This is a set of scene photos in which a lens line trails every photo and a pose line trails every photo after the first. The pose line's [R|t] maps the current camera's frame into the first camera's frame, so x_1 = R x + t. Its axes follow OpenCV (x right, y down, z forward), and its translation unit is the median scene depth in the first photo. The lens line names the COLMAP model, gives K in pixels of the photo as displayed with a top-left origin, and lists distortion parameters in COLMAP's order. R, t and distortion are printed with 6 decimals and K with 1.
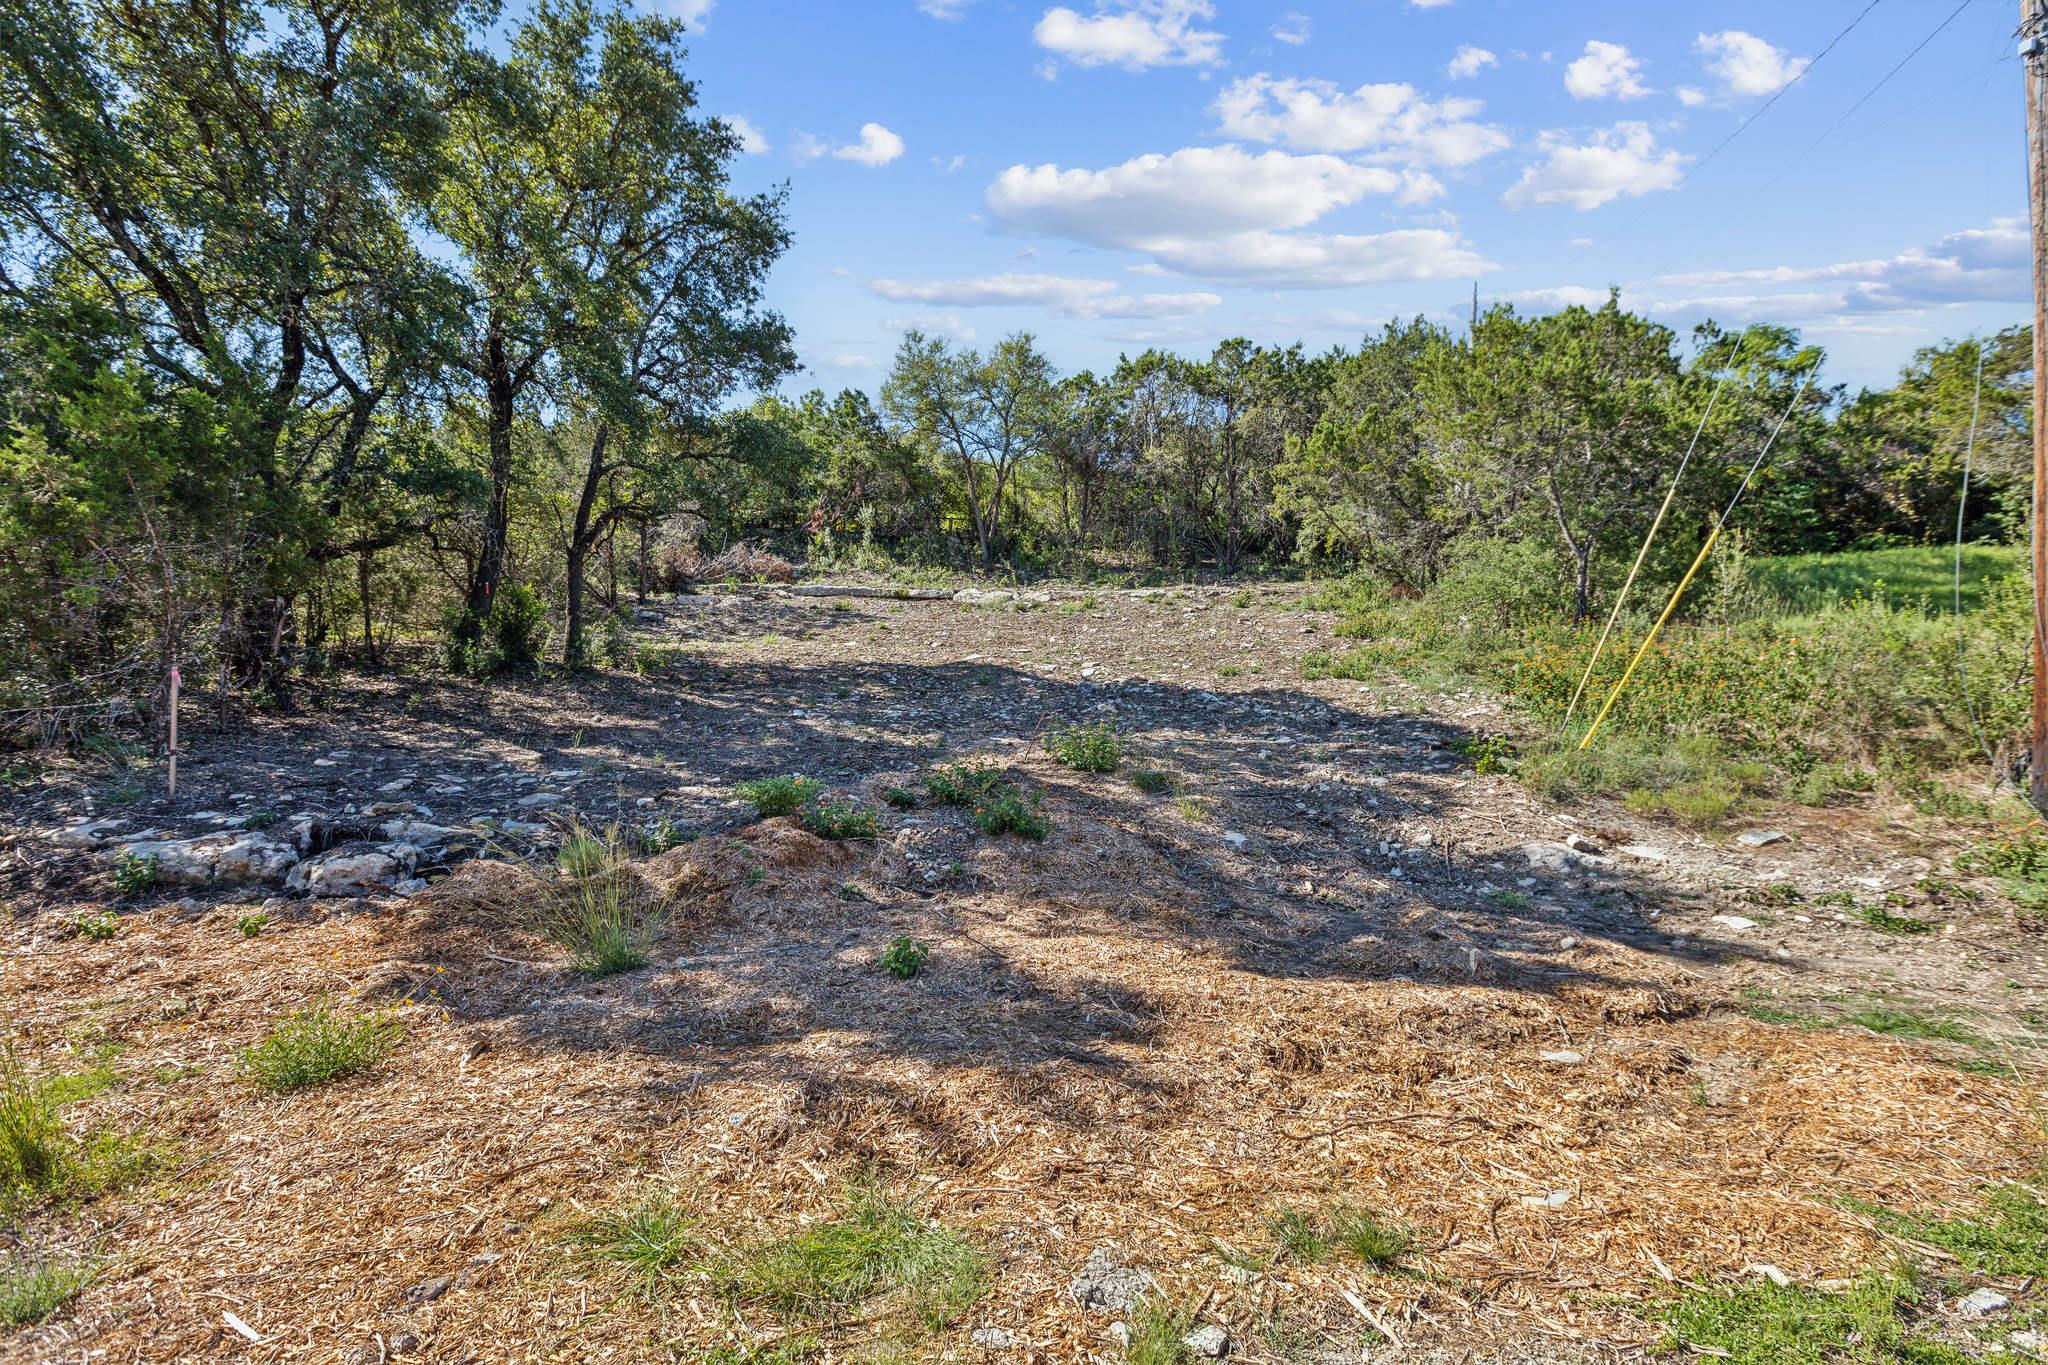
lens RADIAL K [[989.0, 0, 1021.0], [0, 989.0, 678.3], [0, 0, 1]] dist [0.000859, -0.000318]
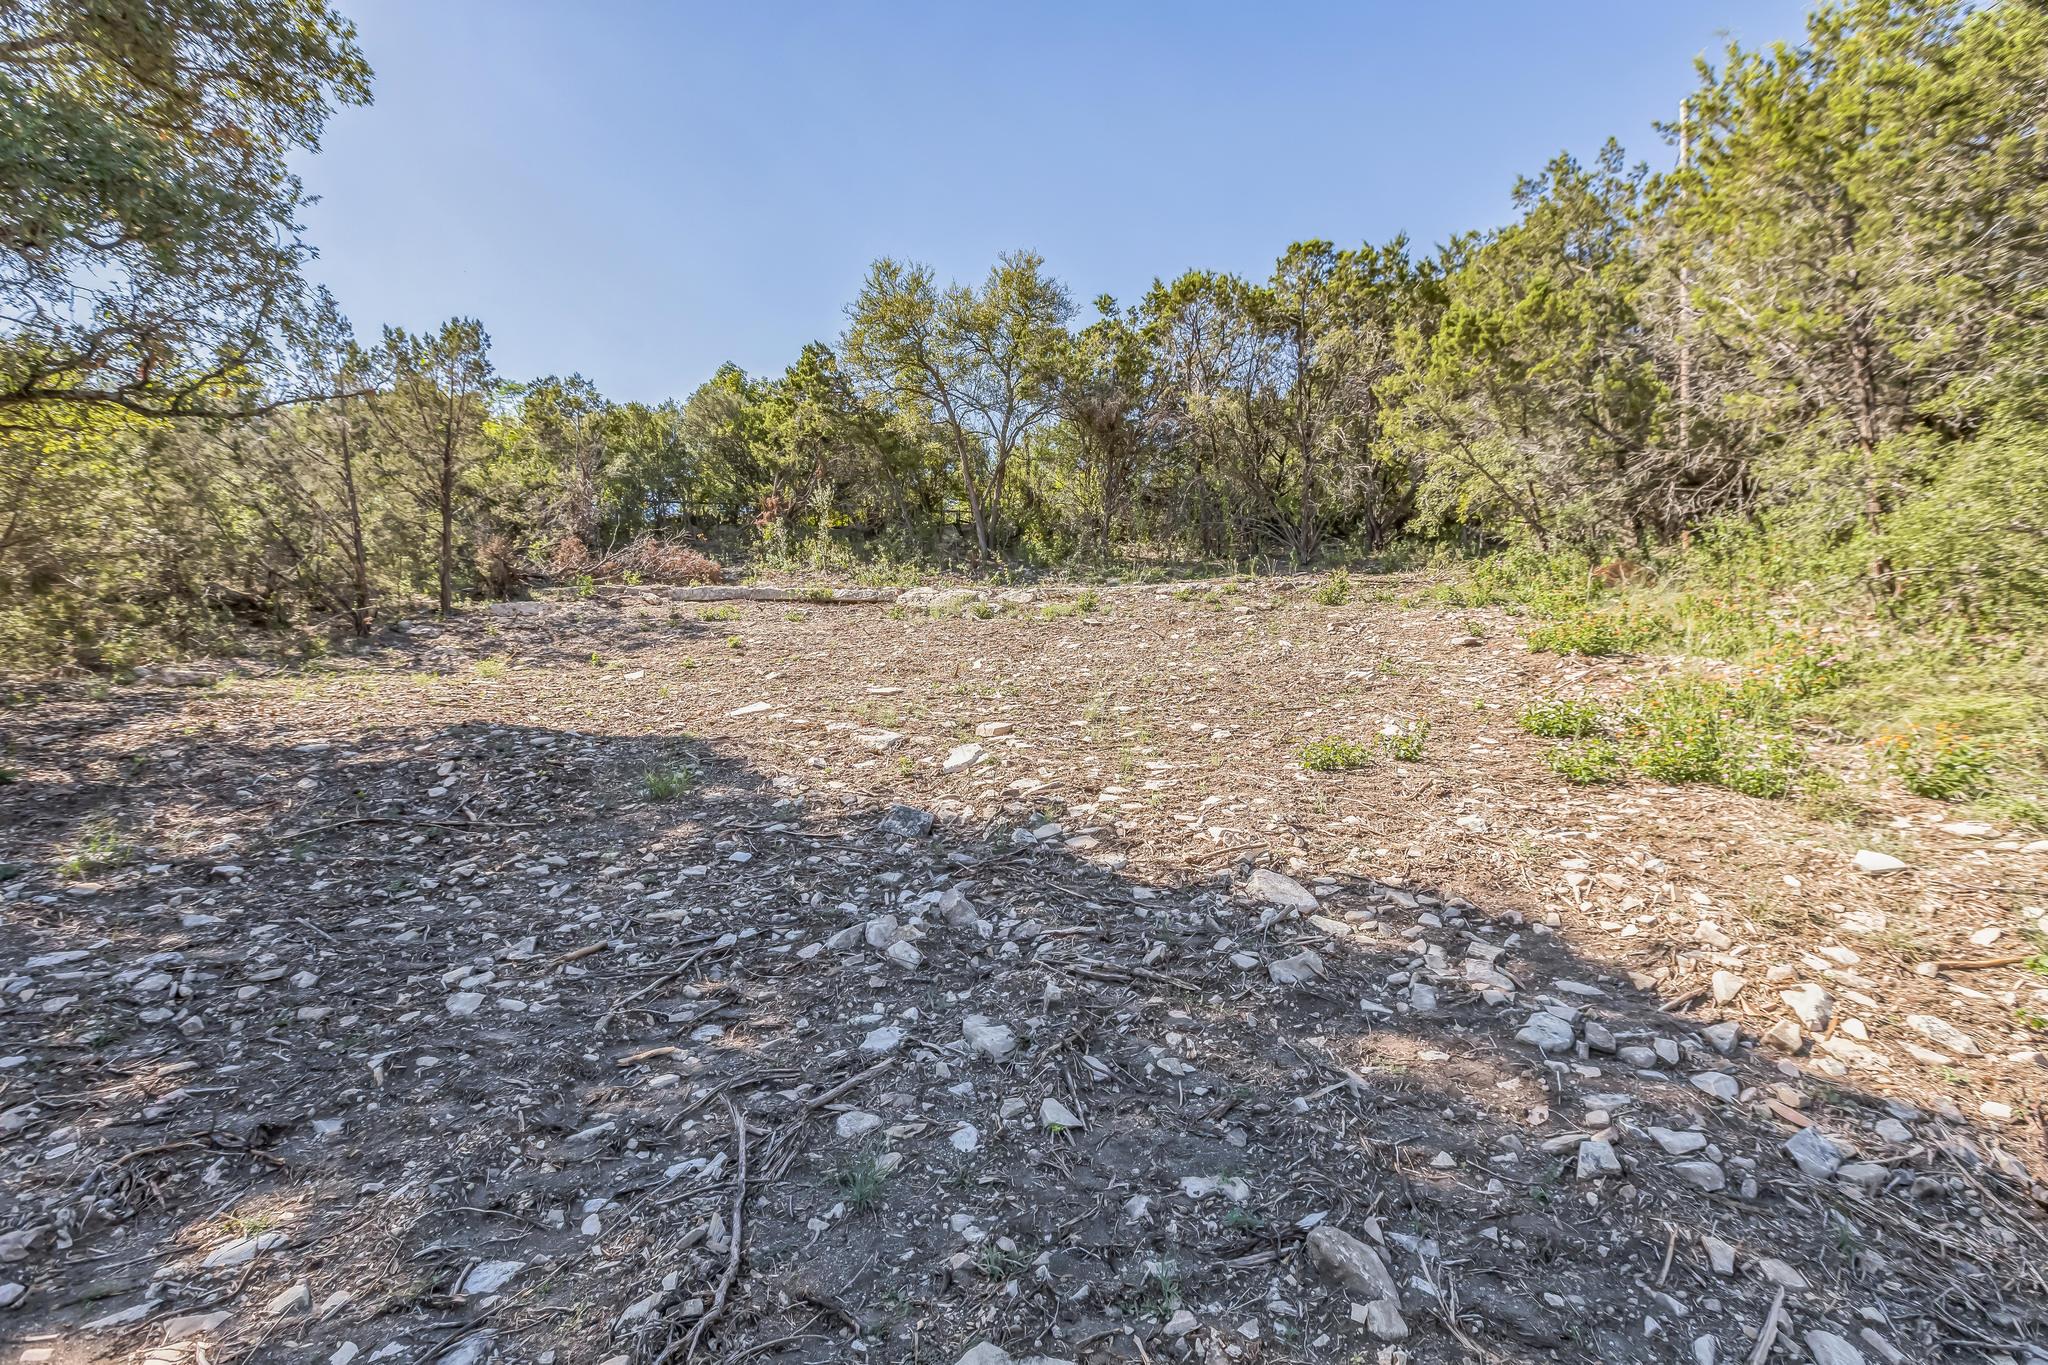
lens RADIAL K [[989.0, 0, 1028.1], [0, 989.0, 677.6], [0, 0, 1]] dist [0.000859, -0.000318]
pose [[0.998211, -0.010556, -0.058857, 0.046161], [0.009570, 0.999810, -0.017009, -0.011900], [0.059026, 0.016416, 0.998121, 0.245377]]
